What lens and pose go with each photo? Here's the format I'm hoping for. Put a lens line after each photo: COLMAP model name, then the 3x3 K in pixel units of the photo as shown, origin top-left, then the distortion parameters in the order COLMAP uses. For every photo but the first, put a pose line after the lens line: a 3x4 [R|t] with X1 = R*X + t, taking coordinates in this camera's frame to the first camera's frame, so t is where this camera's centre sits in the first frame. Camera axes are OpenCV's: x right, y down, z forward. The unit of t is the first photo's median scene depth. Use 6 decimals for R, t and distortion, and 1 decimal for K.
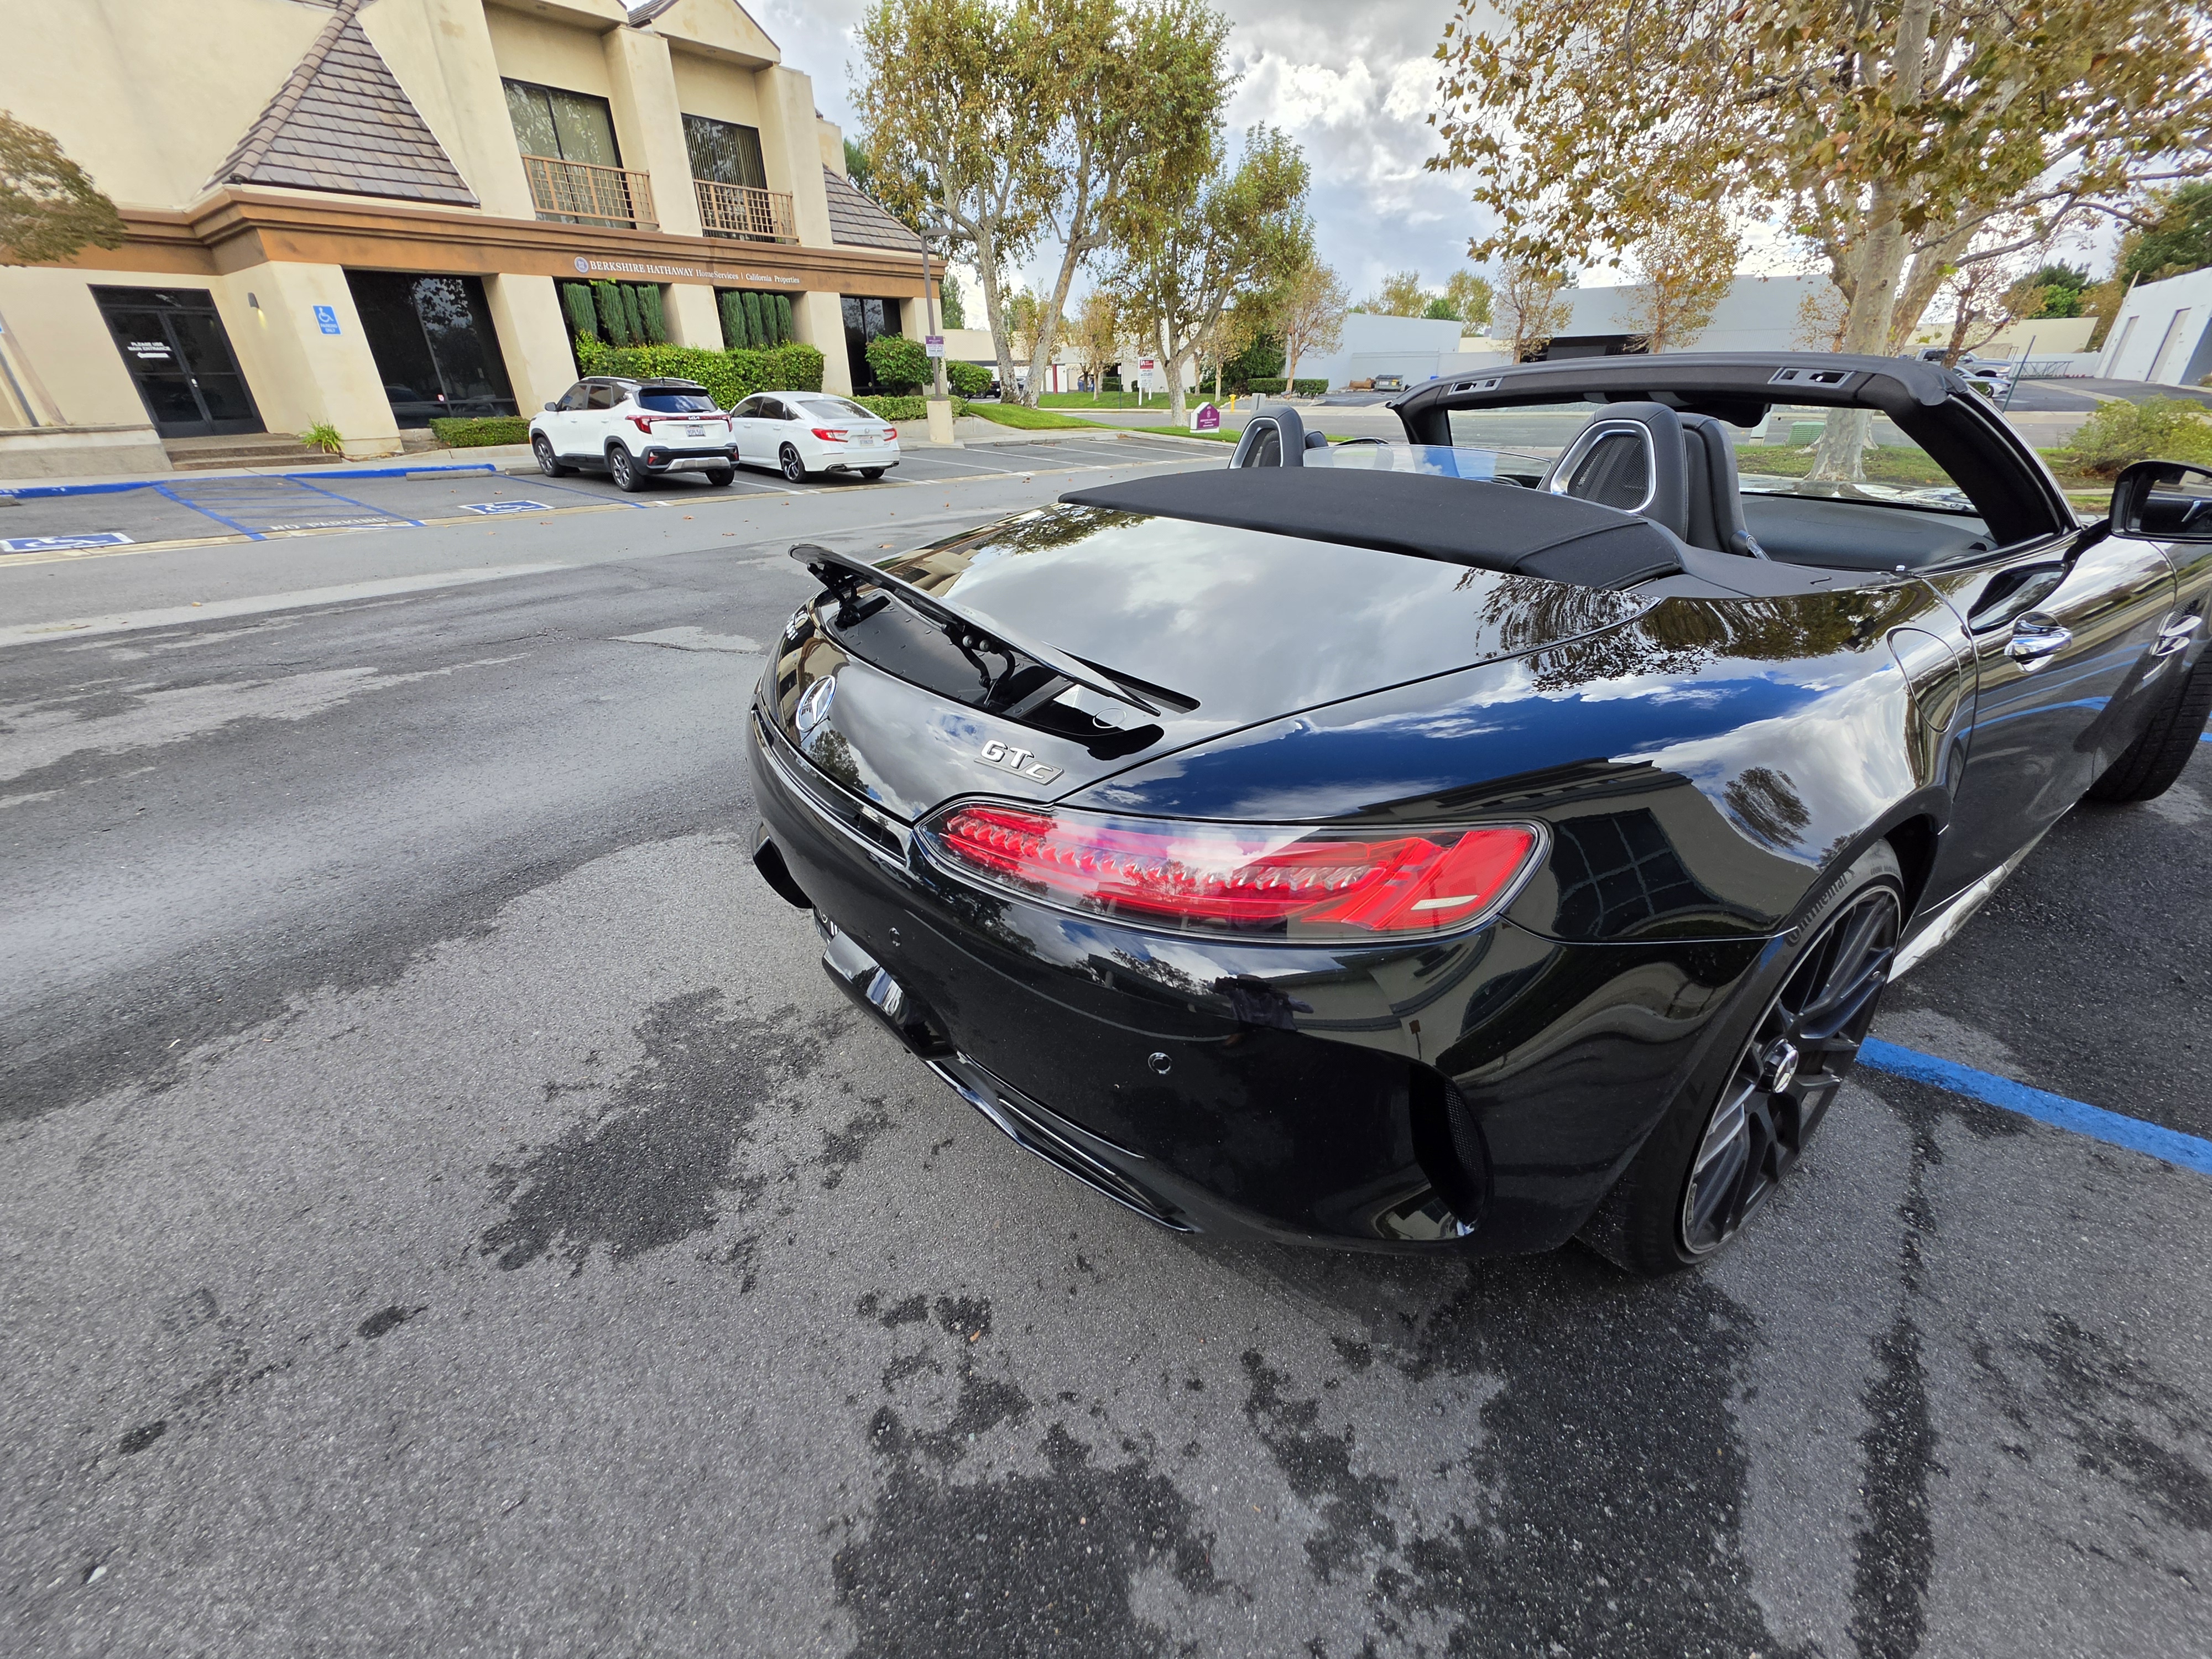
lens RADIAL K [[888.7, 0, 1106.0], [0, 888.7, 829.5], [0, 0, 1]] dist [-0.003505, 0.000193]
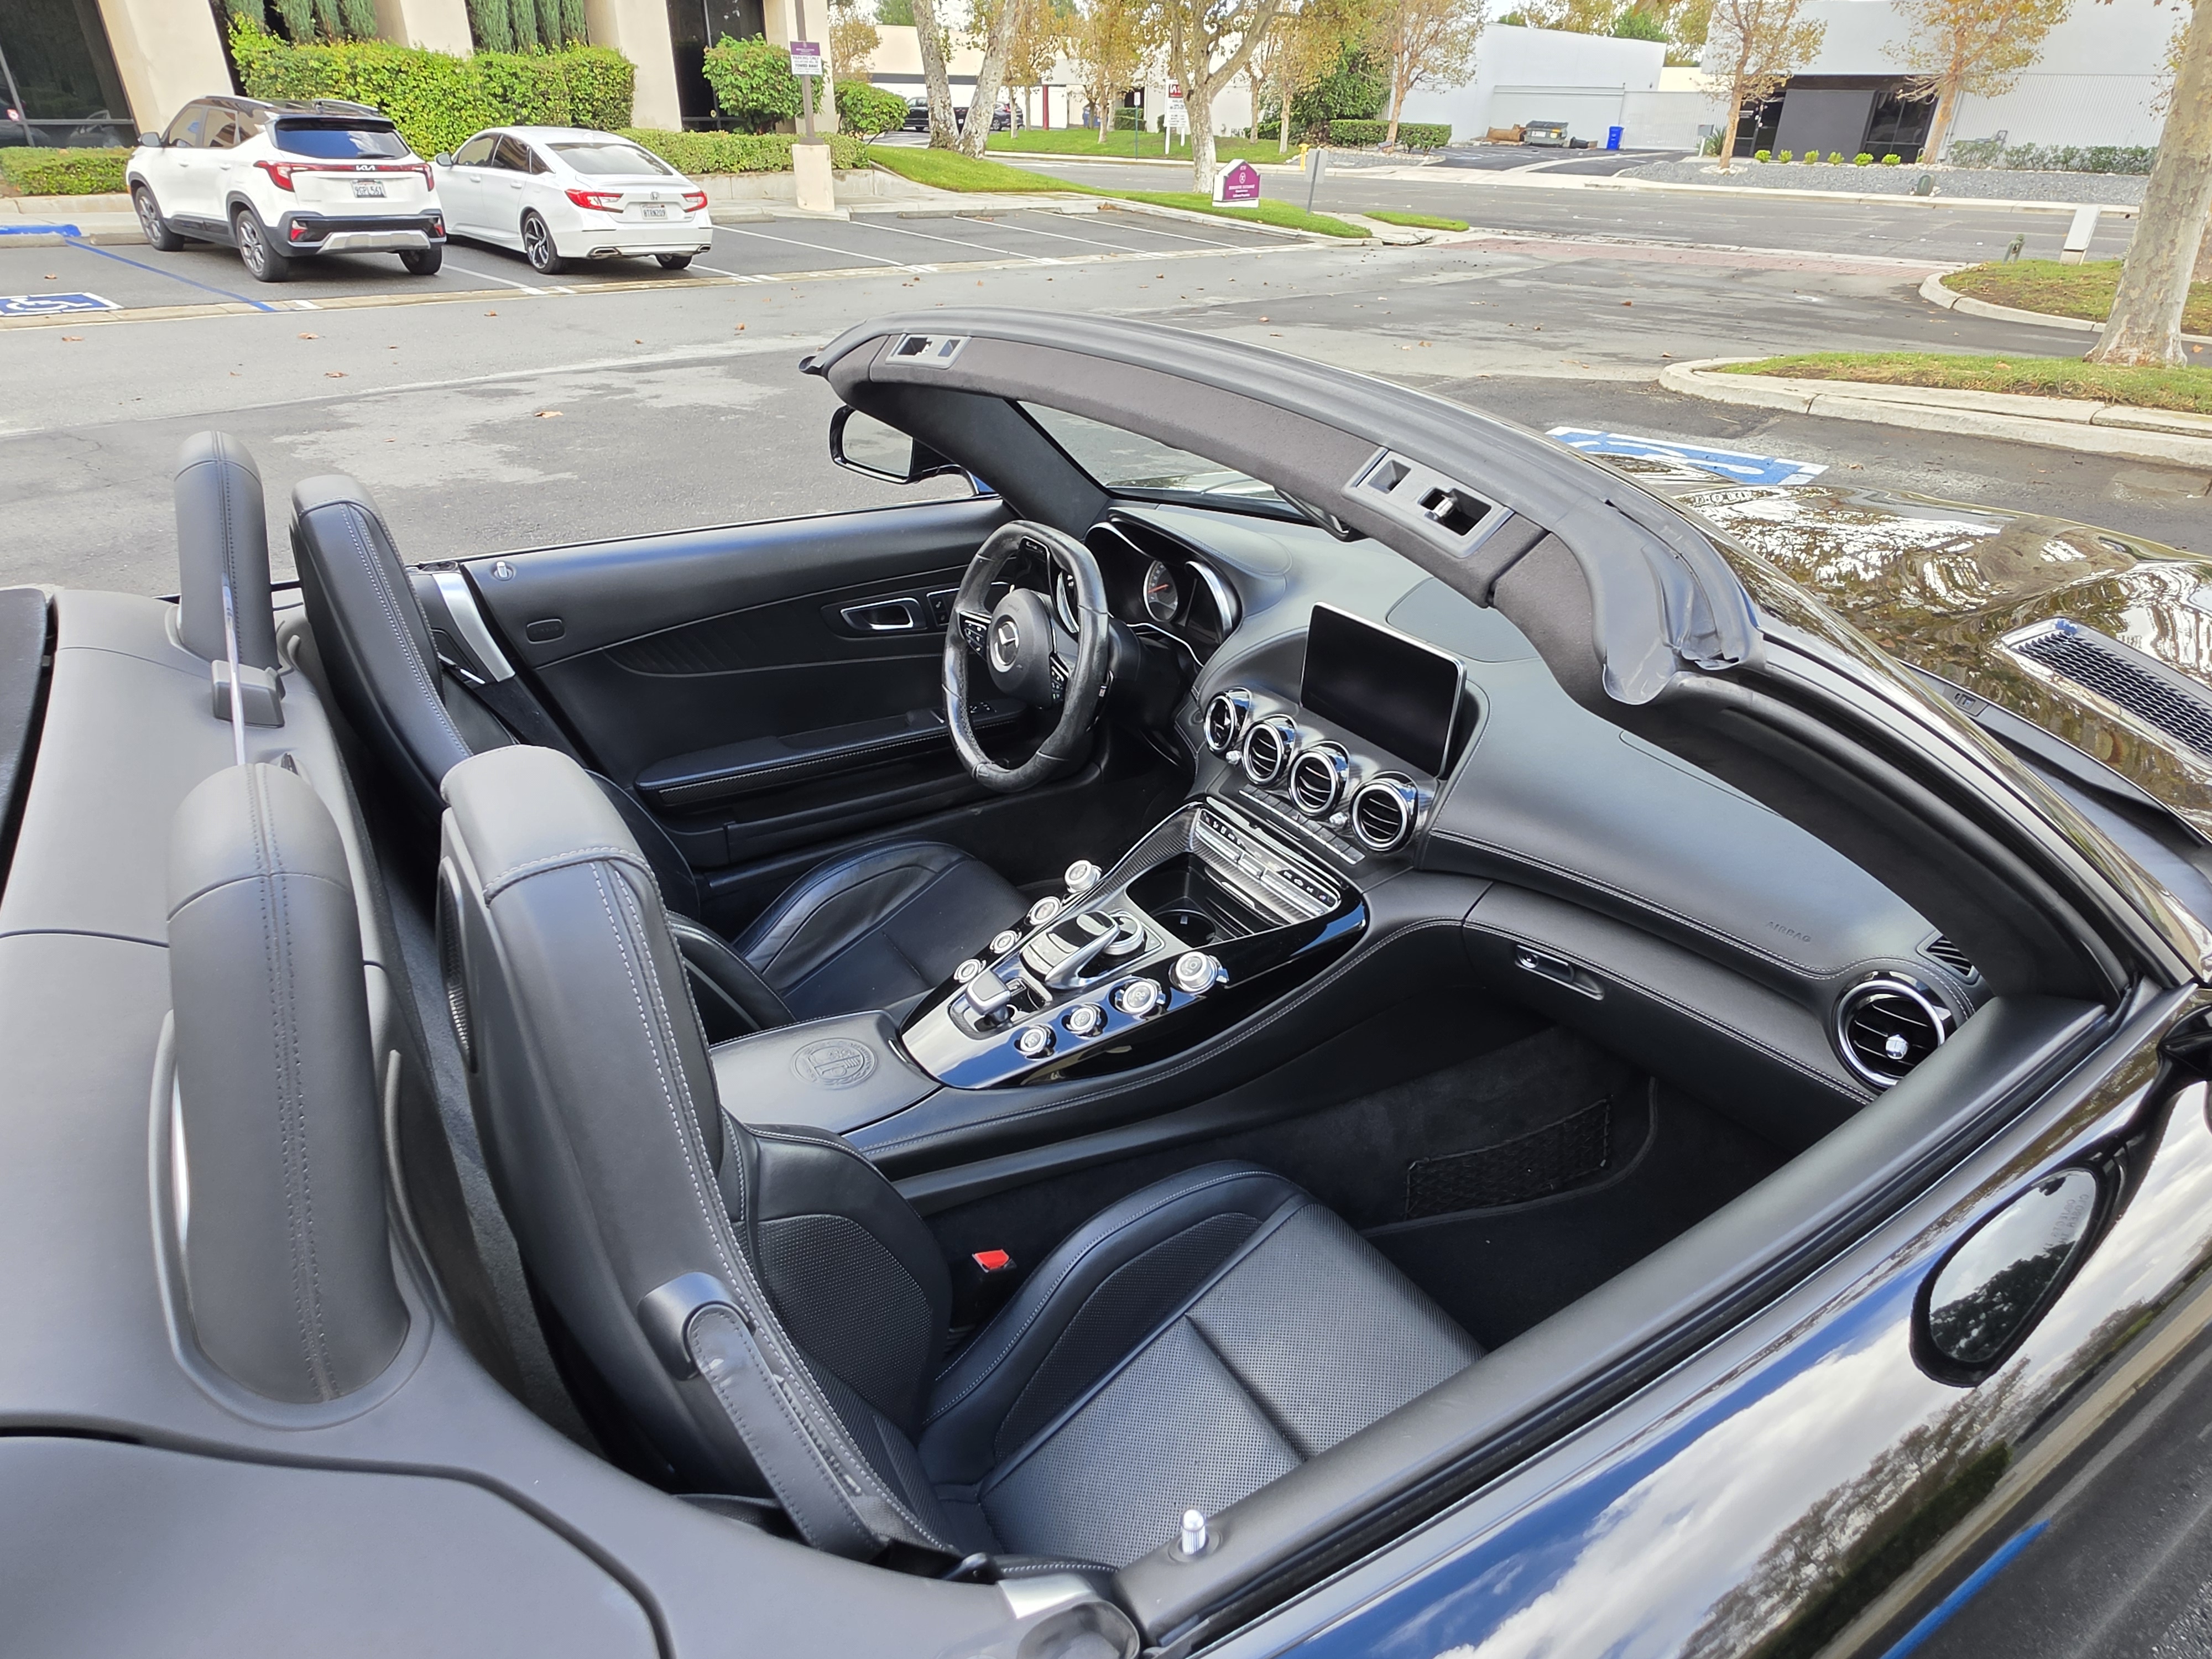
lens RADIAL K [[1278.2, 0, 1106.0], [0, 1278.2, 829.5], [0, 0, 1]] dist [-0.004518, 0.001301]
pose [[0.998949, 0.044672, -0.010269, 0.074029], [-0.044144, 0.997922, 0.046934, -0.043512], [0.012344, -0.046431, 0.998845, 0.054926]]
